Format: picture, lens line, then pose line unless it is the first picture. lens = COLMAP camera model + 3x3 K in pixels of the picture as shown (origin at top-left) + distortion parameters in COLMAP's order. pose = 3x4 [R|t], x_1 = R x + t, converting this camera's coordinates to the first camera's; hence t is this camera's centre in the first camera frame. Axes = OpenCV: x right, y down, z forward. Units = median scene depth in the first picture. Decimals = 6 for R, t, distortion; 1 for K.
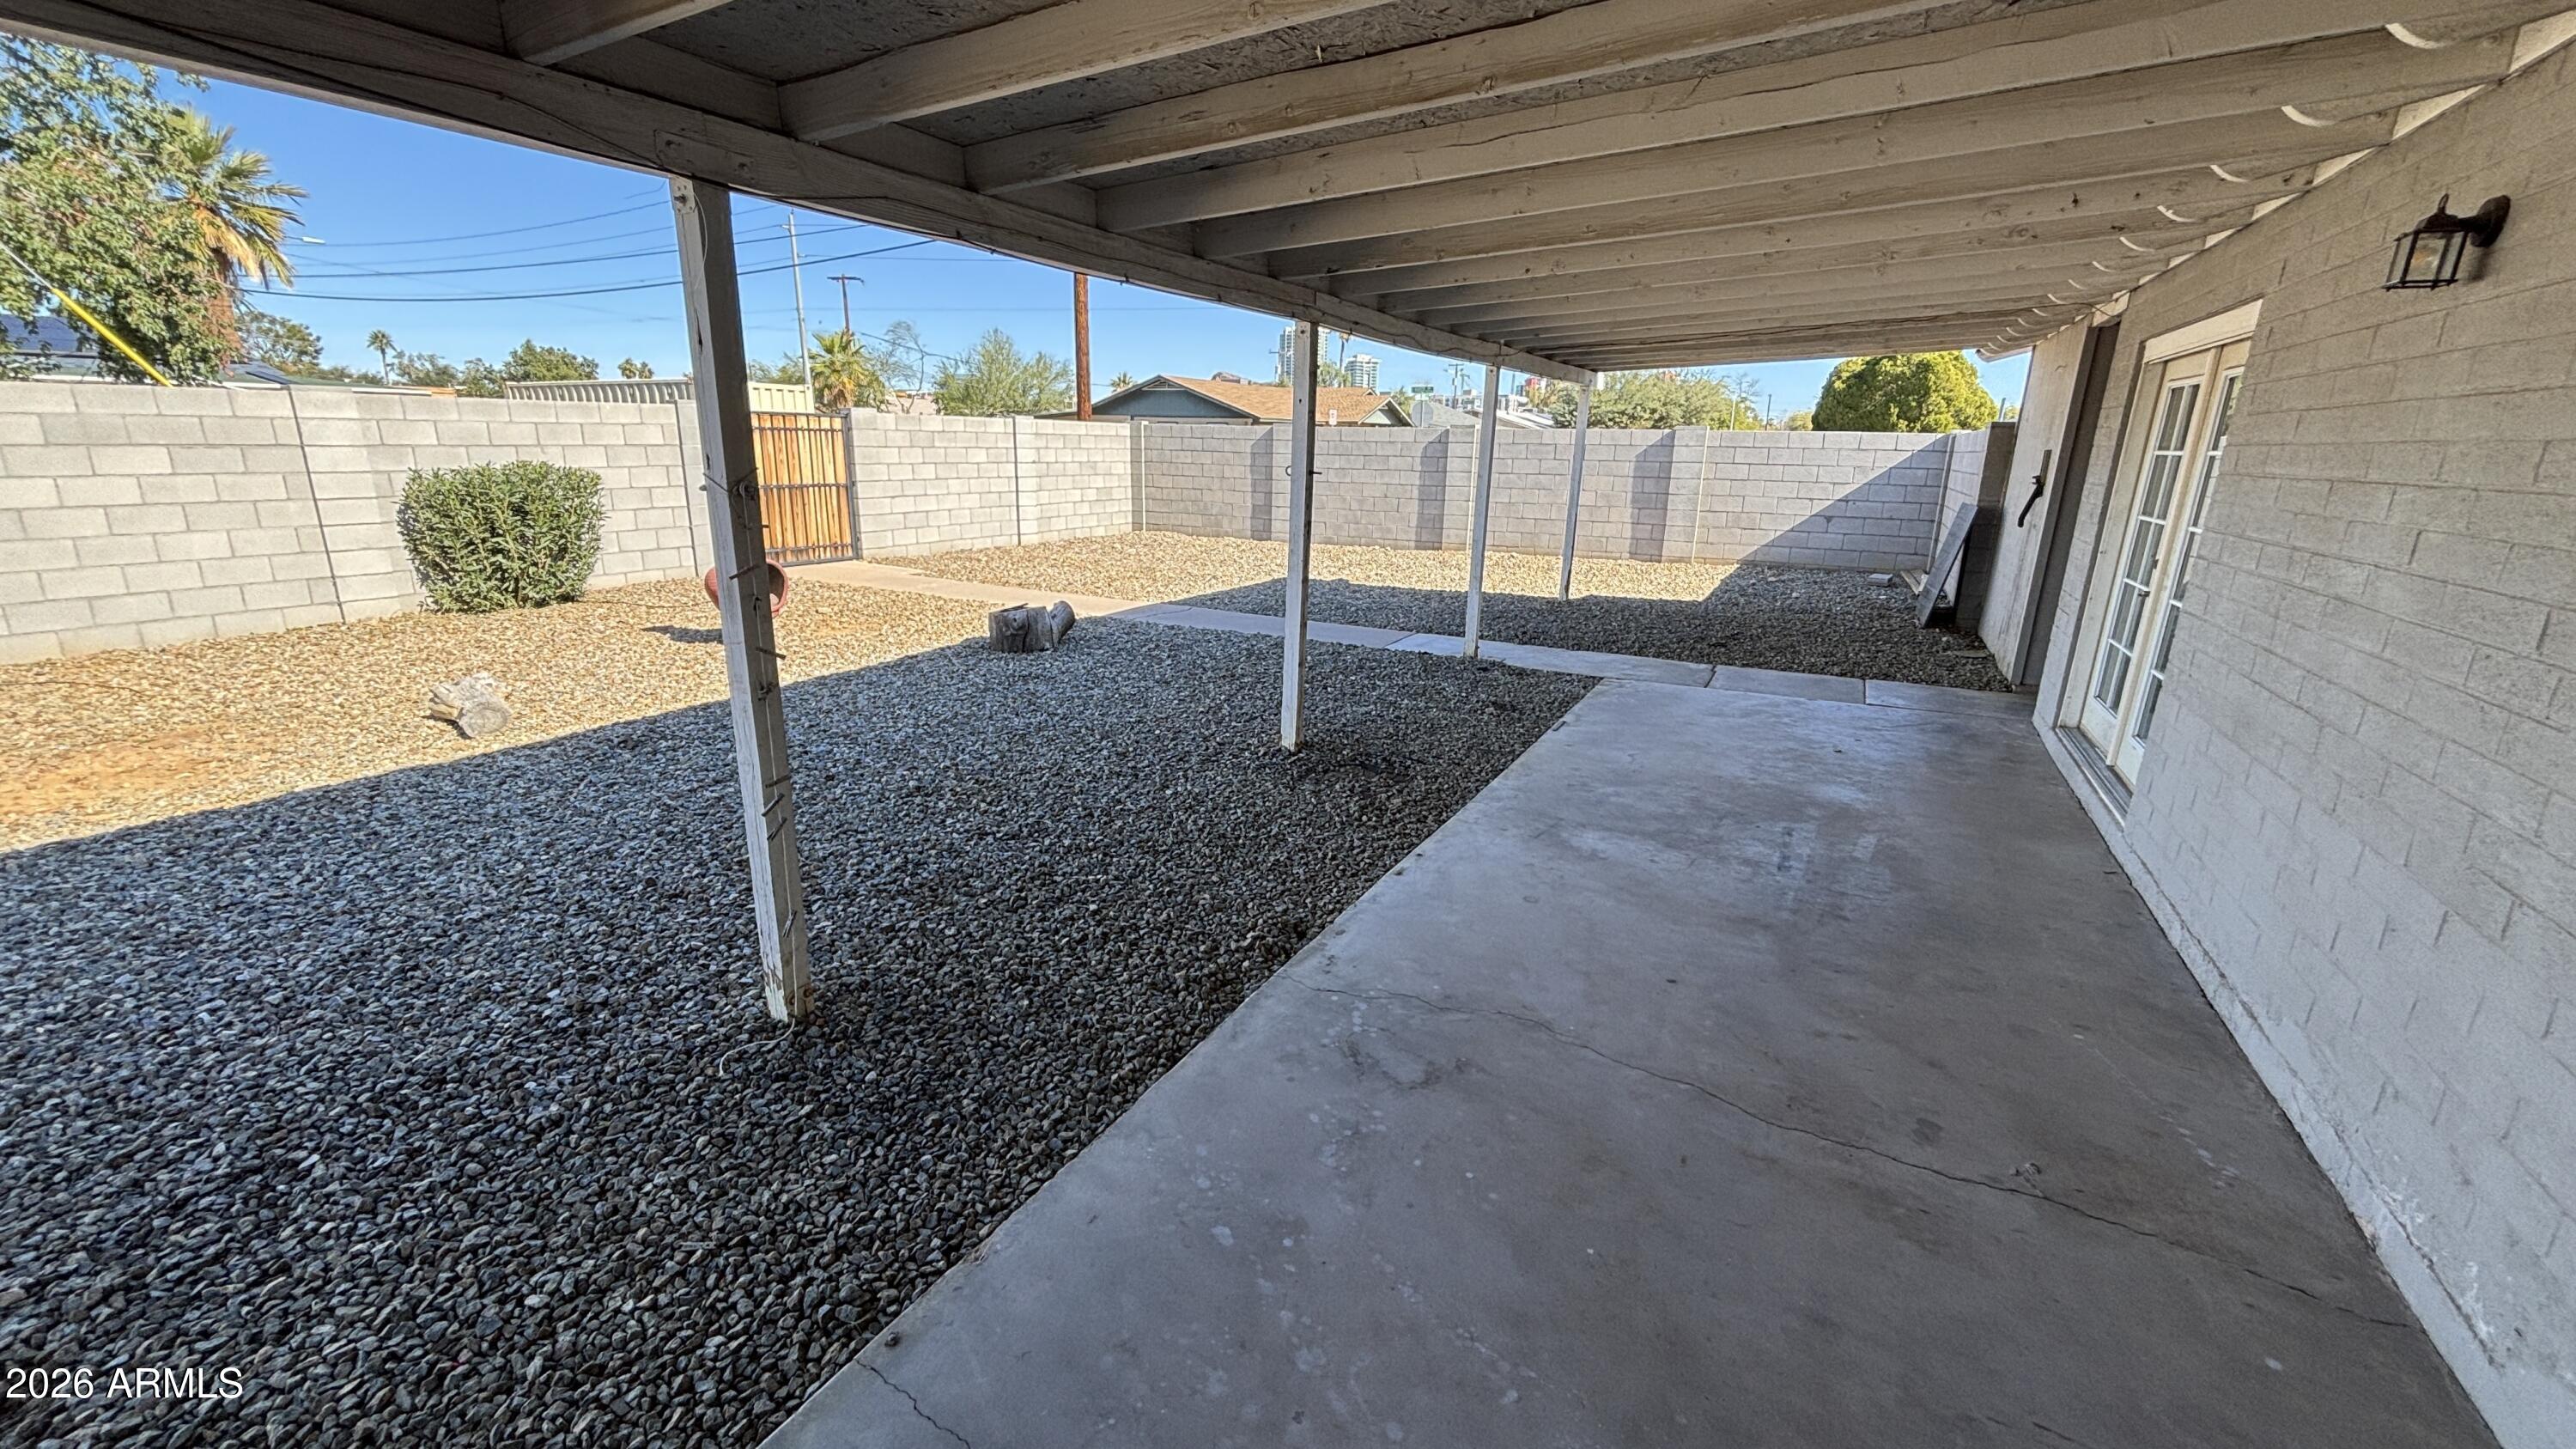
lens RADIAL K [[1034.6, 0, 1297.5], [0, 1034.6, 728.3], [0, 0, 1]] dist [0.000926, 0.000066]
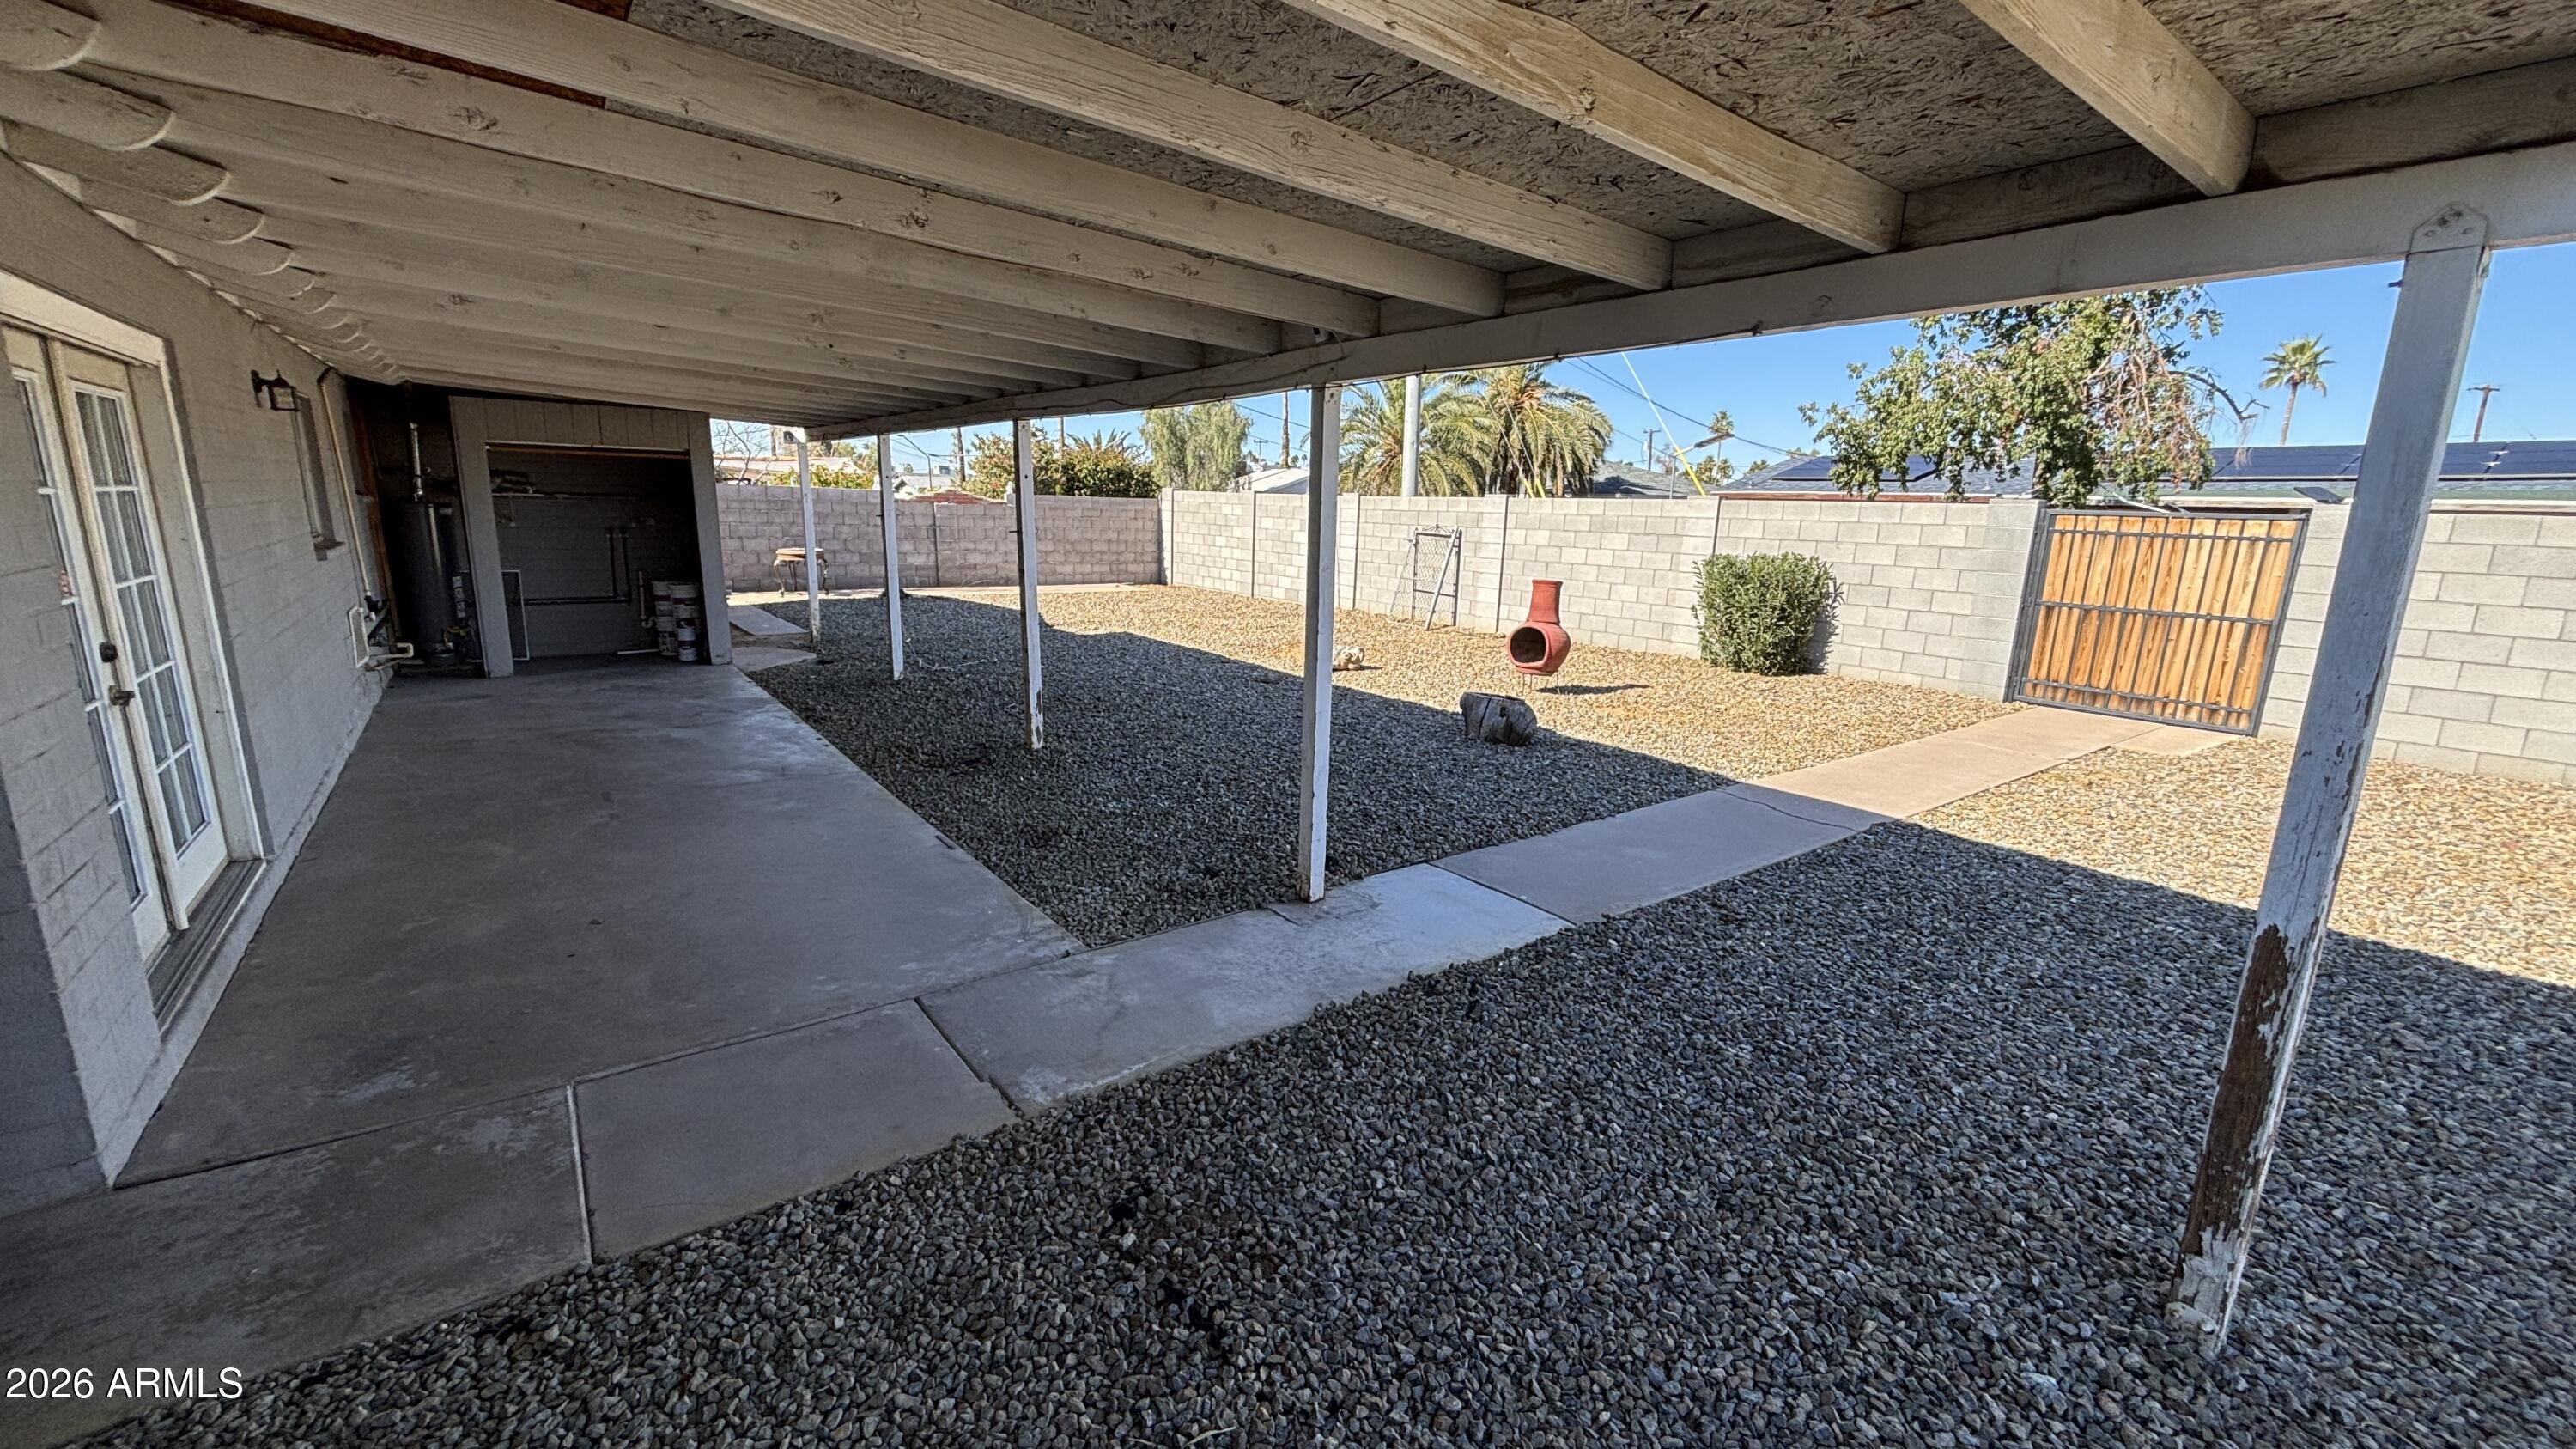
lens RADIAL K [[1034.6, 0, 1297.4], [0, 1034.6, 718.7], [0, 0, 1]] dist [0.000926, 0.000066]
pose [[-0.428655, 0.158855, -0.889393, 0.973299], [-0.277202, 0.913815, 0.296818, -0.478421], [0.859892, 0.373774, -0.347677, 1.692206]]
